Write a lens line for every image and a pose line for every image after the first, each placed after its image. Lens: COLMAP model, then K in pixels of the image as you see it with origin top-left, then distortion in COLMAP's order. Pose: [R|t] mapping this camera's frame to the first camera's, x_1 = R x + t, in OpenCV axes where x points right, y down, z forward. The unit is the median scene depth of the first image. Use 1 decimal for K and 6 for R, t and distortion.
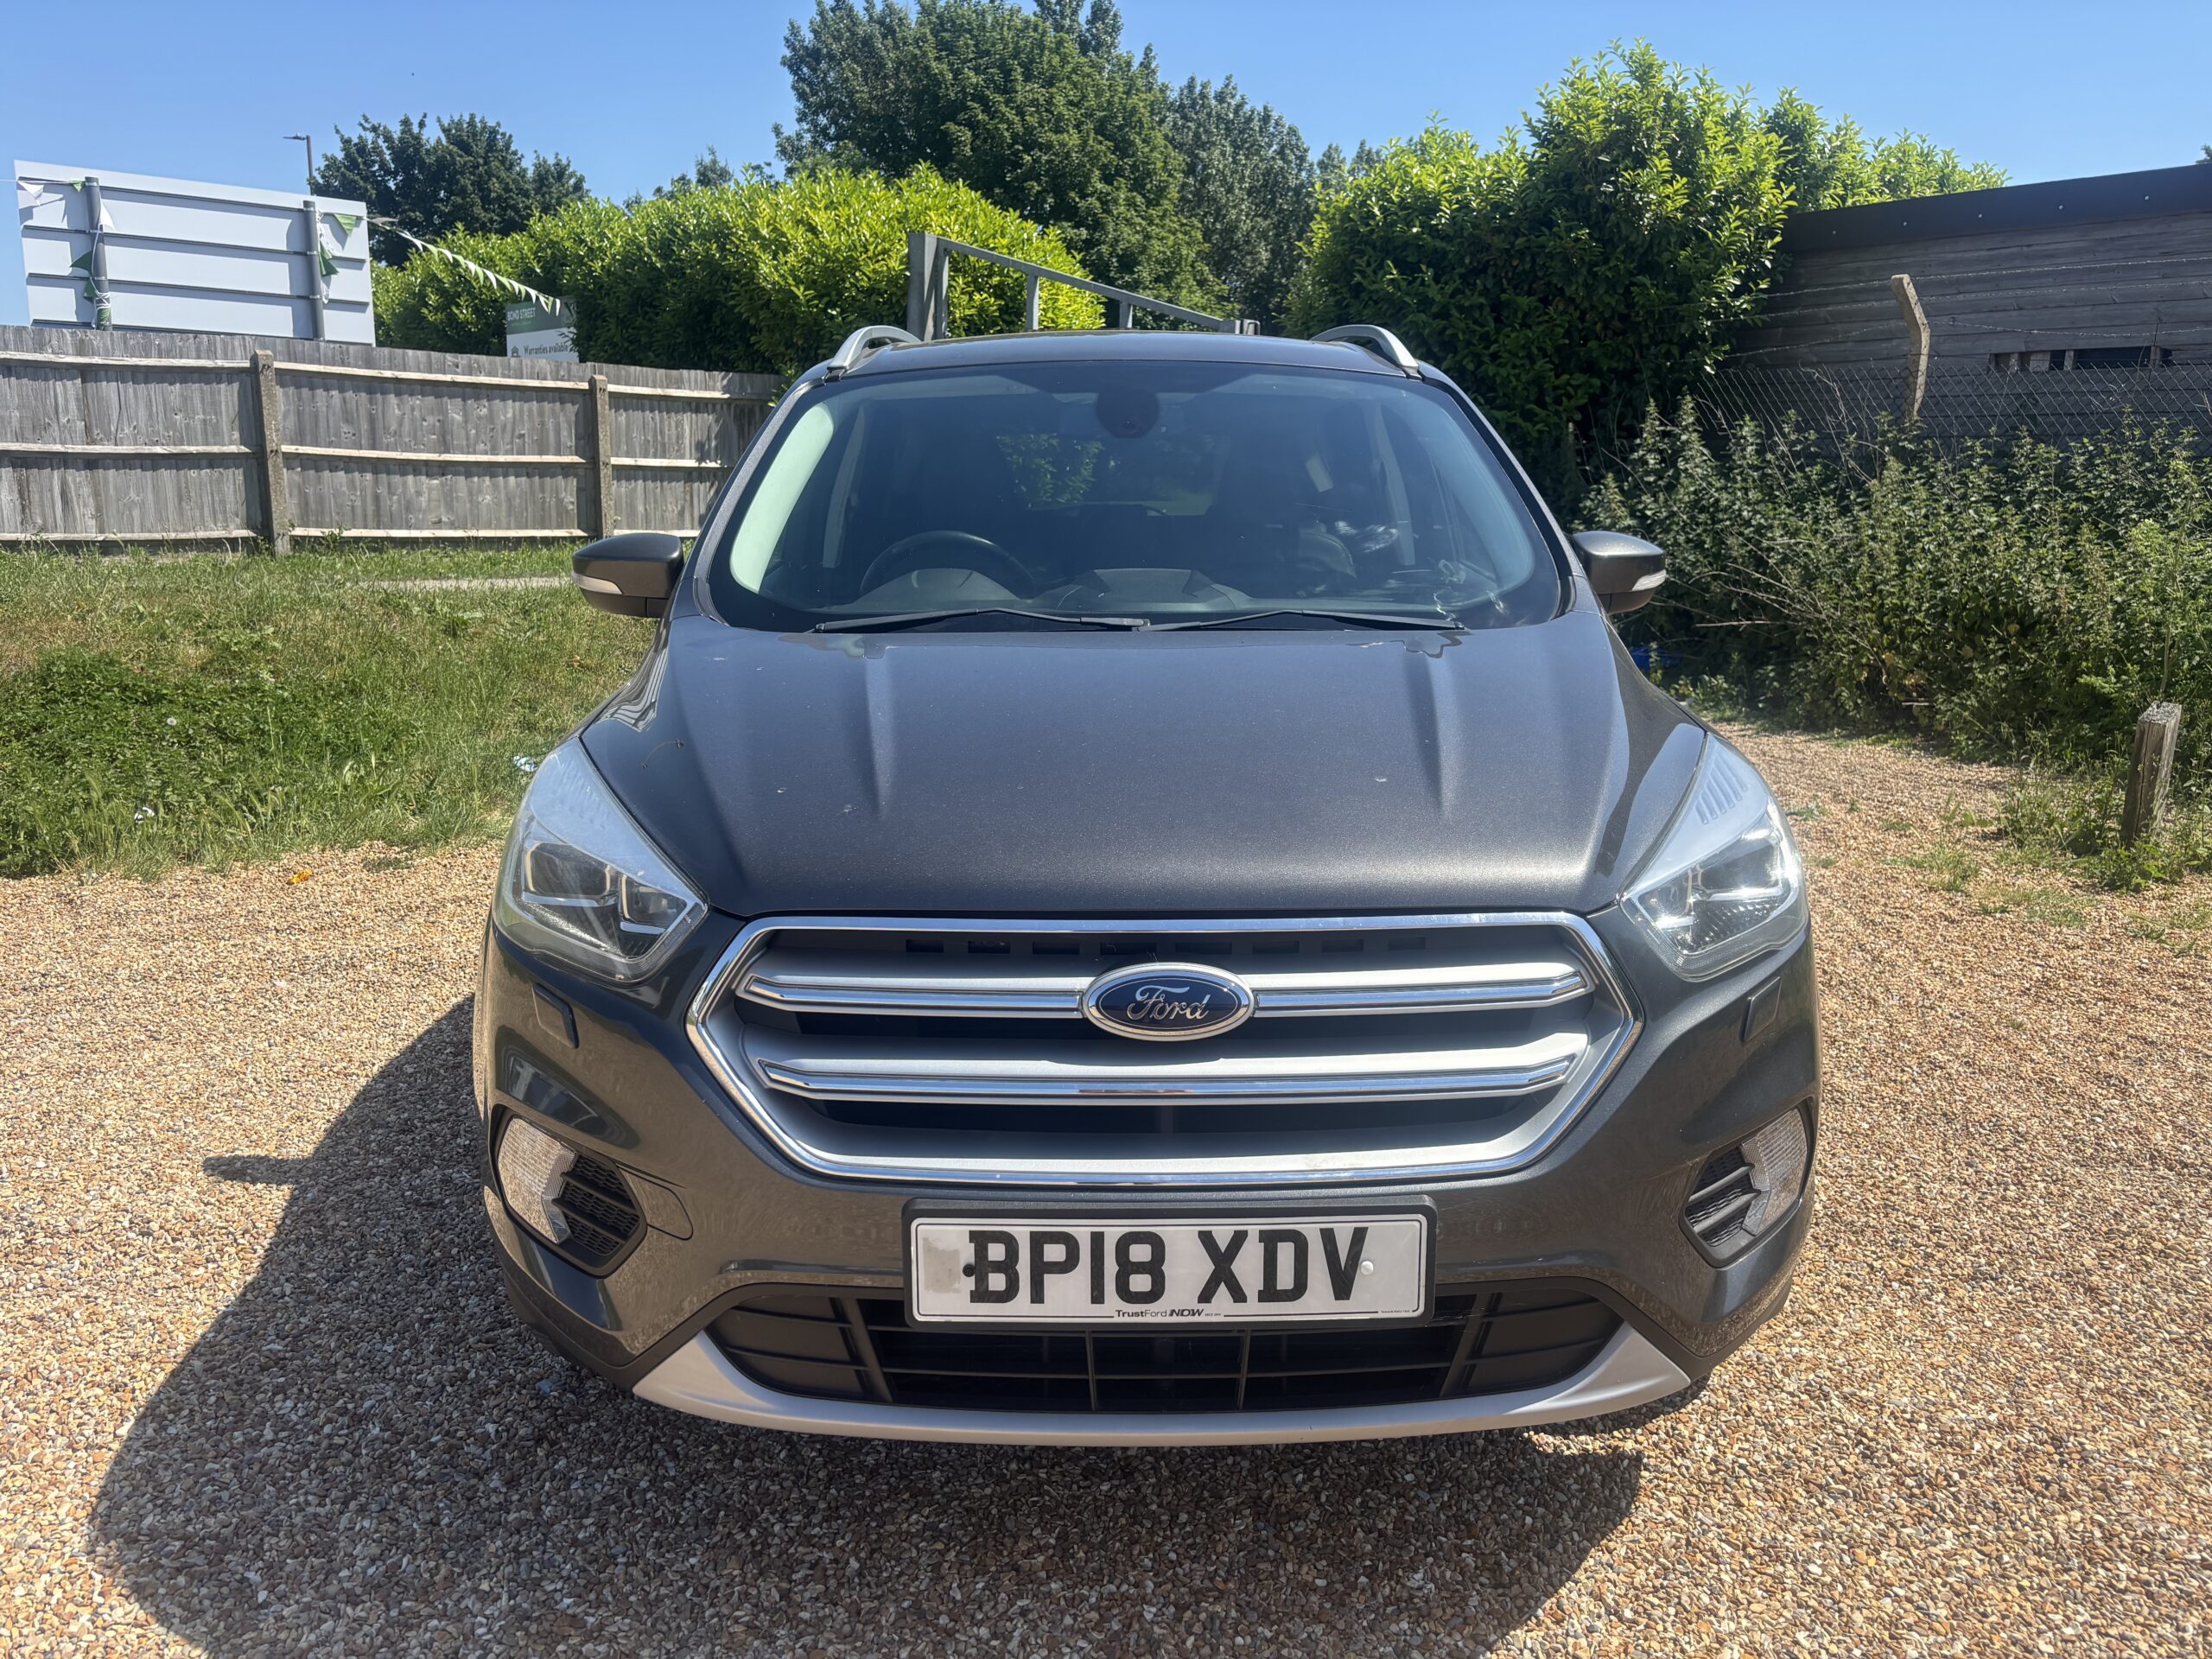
lens RADIAL K [[1674.8, 0, 1099.4], [0, 1674.8, 837.9], [0, 0, 1]] dist [0.041038, -0.045764]
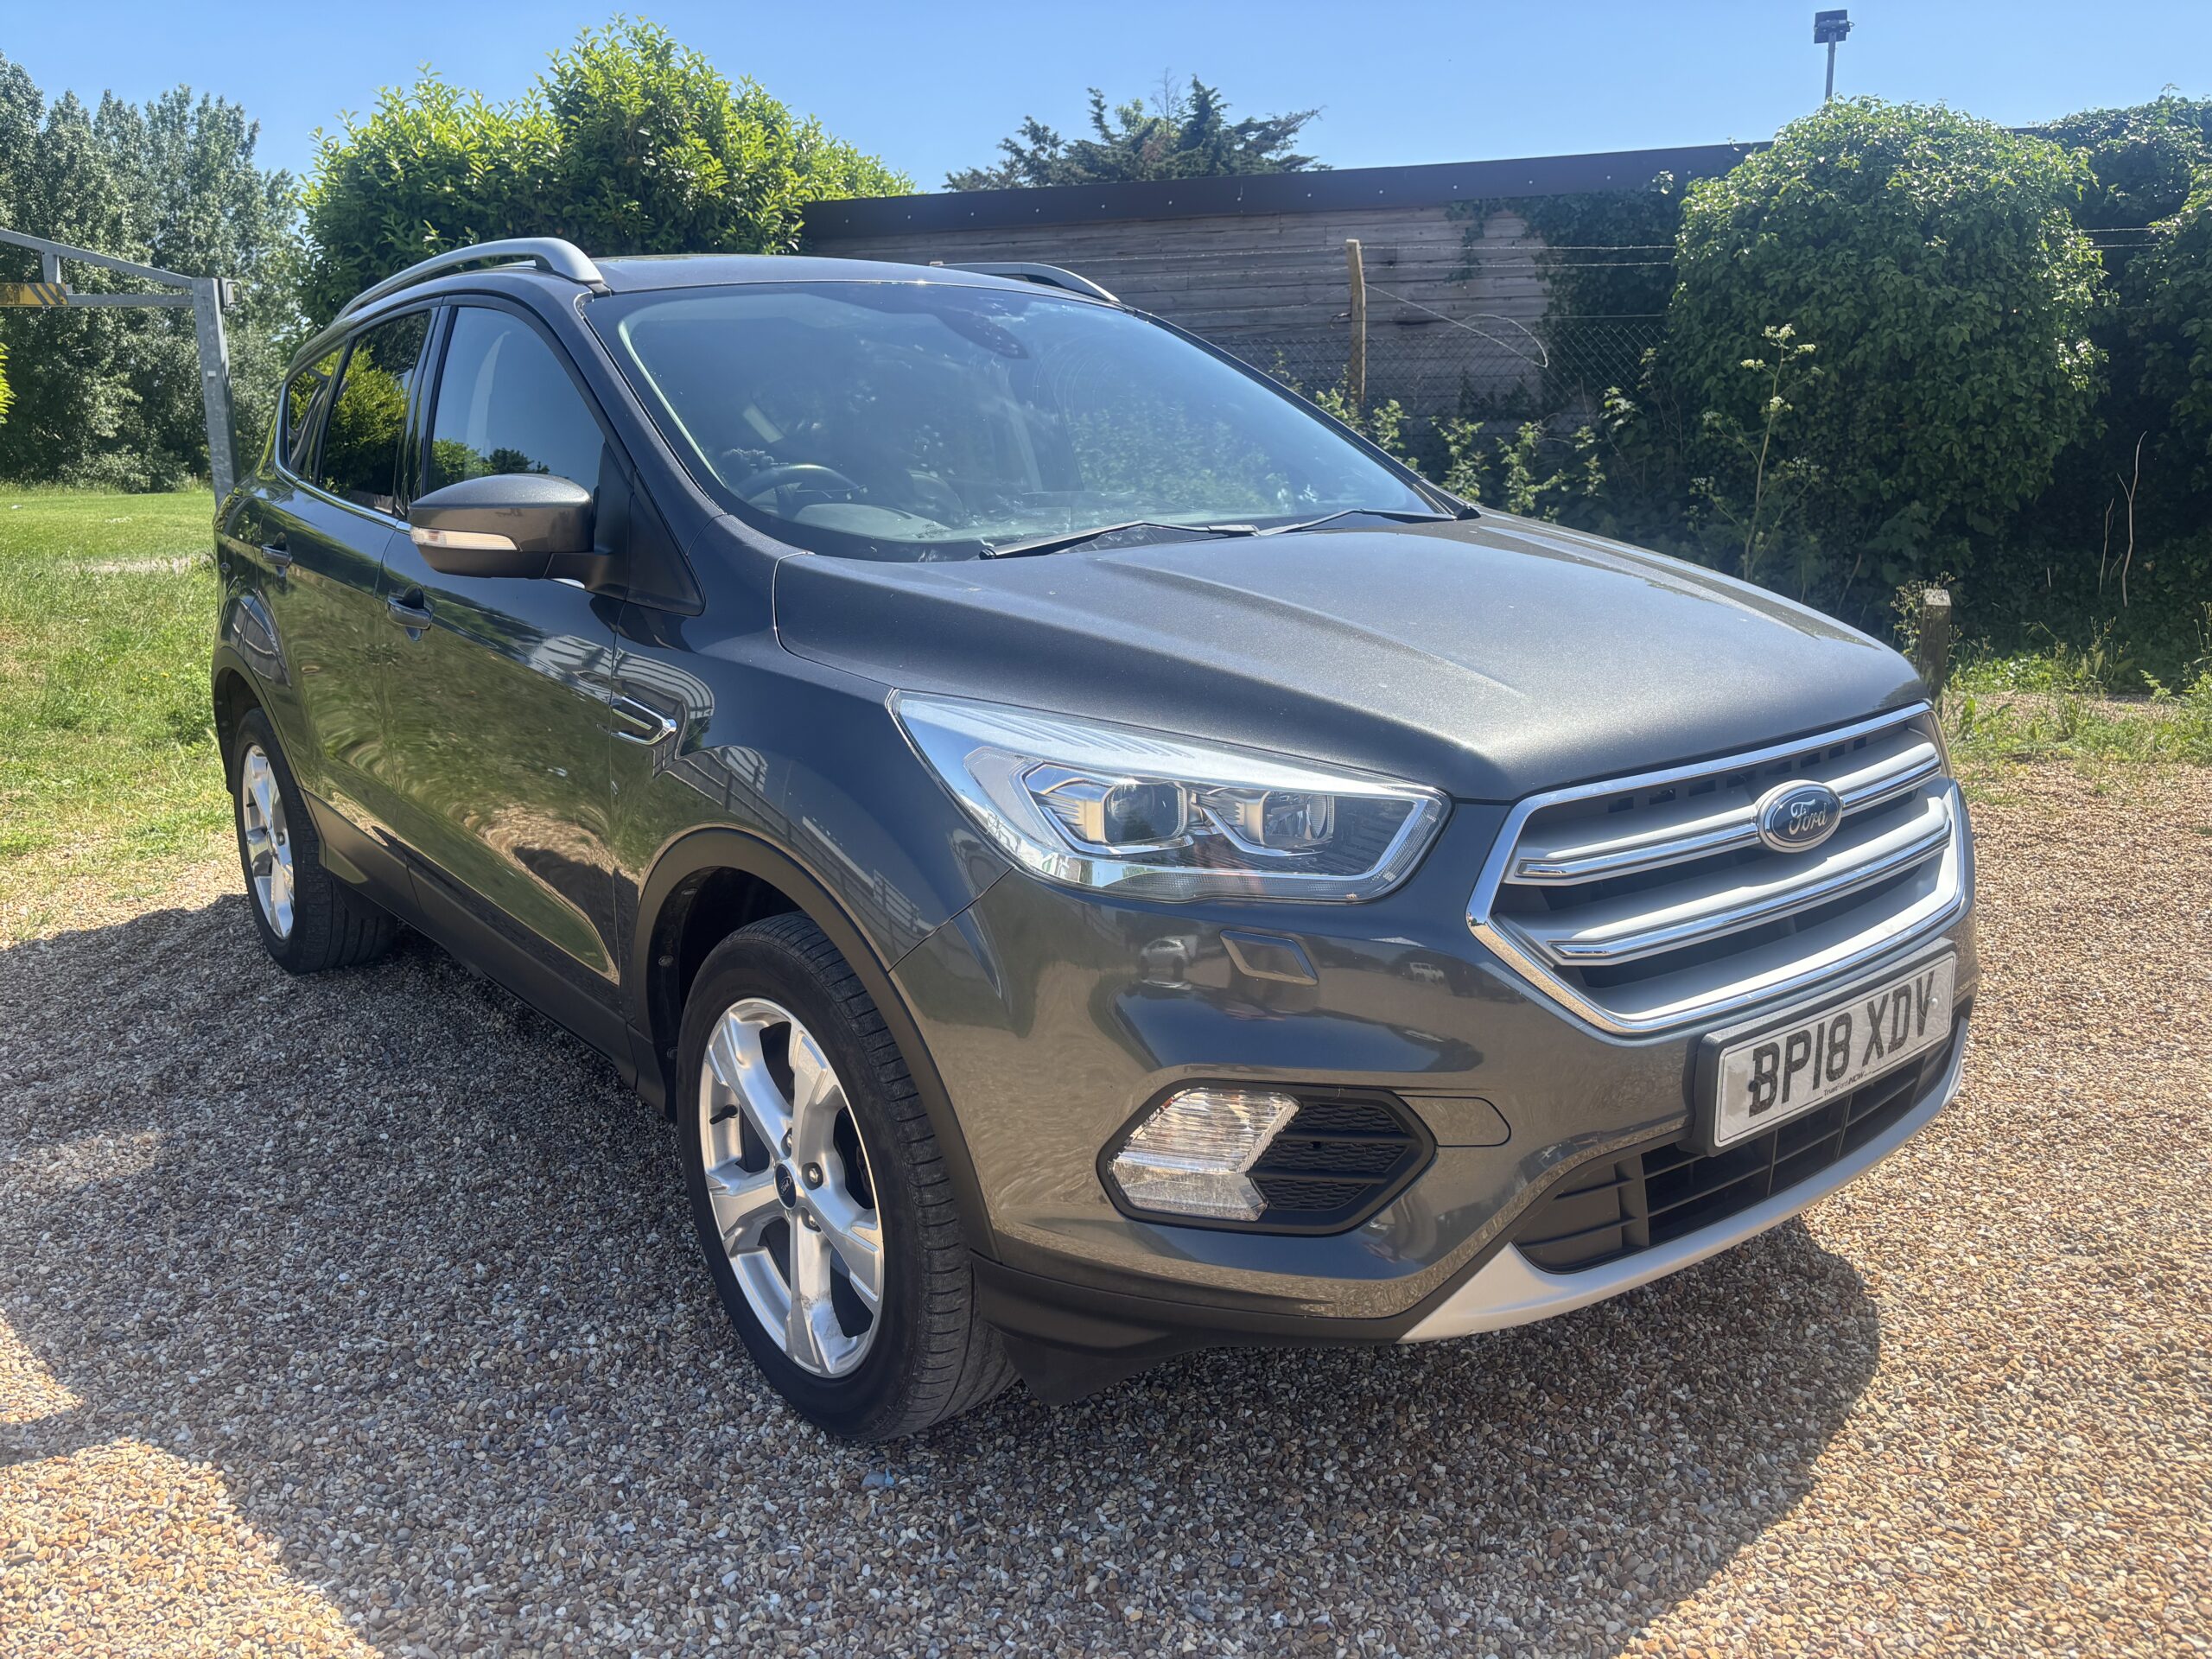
lens RADIAL K [[1674.8, 0, 1090.0], [0, 1674.8, 820.0], [0, 0, 1]] dist [0.041038, -0.045764]
pose [[0.788384, -0.152128, 0.596076, -0.149137], [0.154637, 0.986837, 0.047330, -0.003824], [-0.595430, 0.054861, 0.801532, 0.055542]]
